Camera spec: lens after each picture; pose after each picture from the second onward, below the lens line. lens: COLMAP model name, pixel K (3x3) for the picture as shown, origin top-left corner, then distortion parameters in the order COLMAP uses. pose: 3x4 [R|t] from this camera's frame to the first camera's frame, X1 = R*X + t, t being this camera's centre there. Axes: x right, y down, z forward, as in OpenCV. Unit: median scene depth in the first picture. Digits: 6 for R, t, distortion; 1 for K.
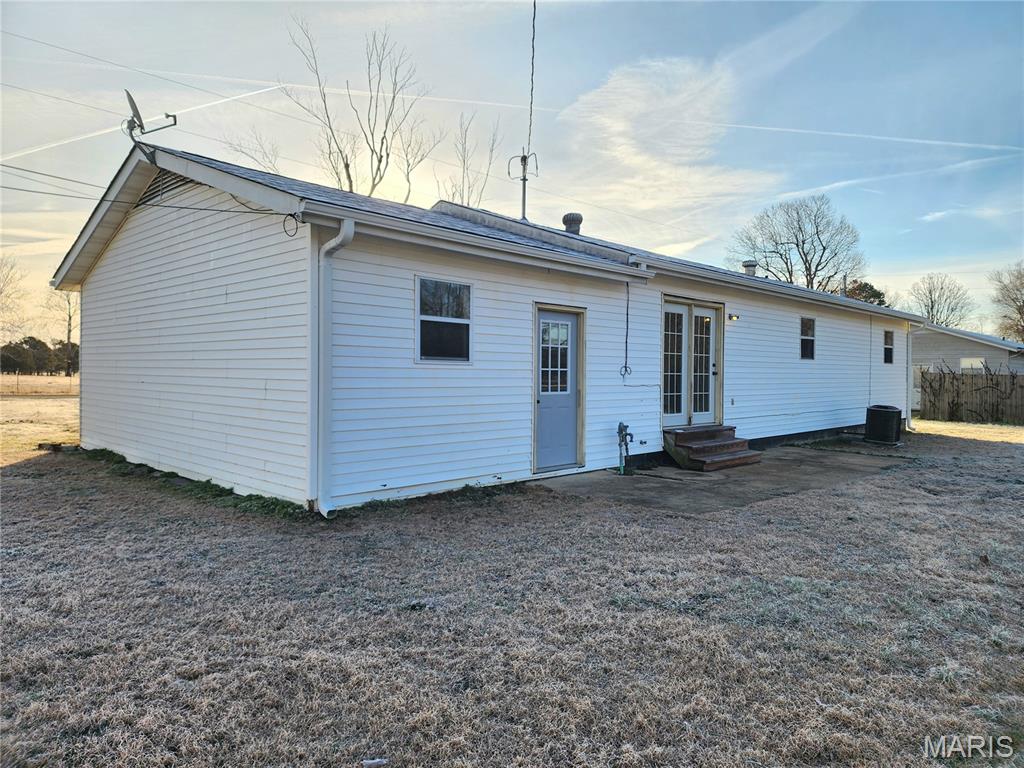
lens RADIAL K [[680.6, 0, 512.0], [0, 680.6, 384.0], [0, 0, 1]] dist [0.005766, 0.002015]
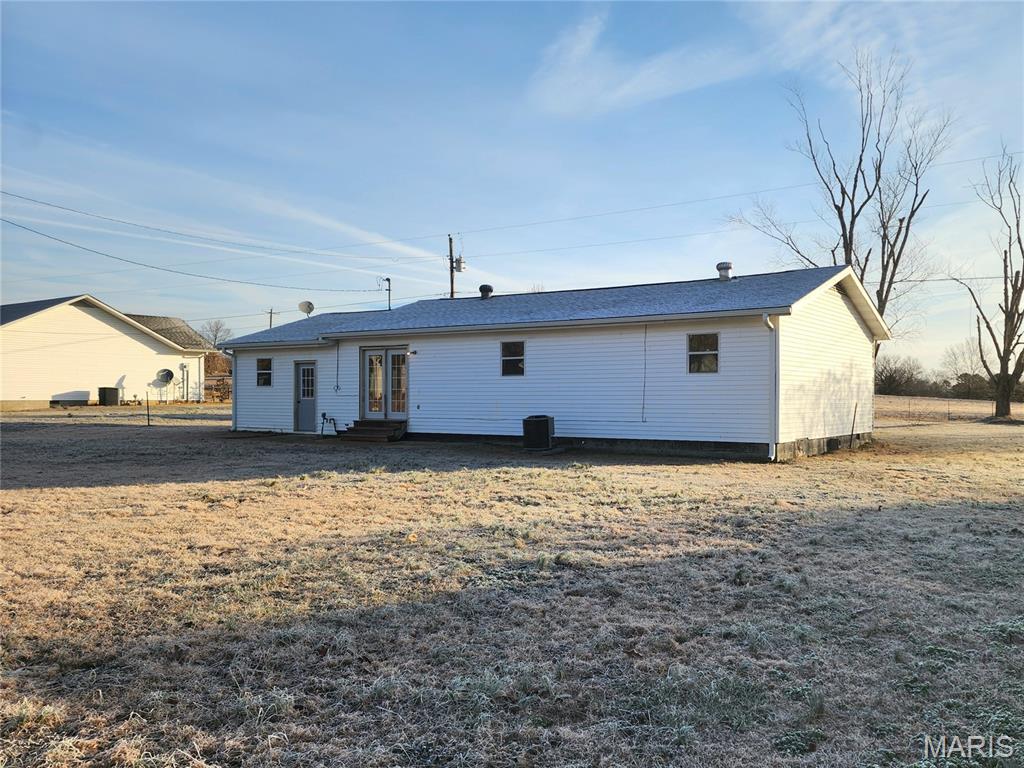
lens RADIAL K [[680.6, 0, 512.0], [0, 680.6, 384.0], [0, 0, 1]] dist [0.005766, 0.002015]
pose [[0.287536, -0.019412, -0.957573, 2.070874], [-0.008938, 0.999697, -0.022950, 0.008686], [0.957728, 0.015157, 0.287275, 0.837209]]
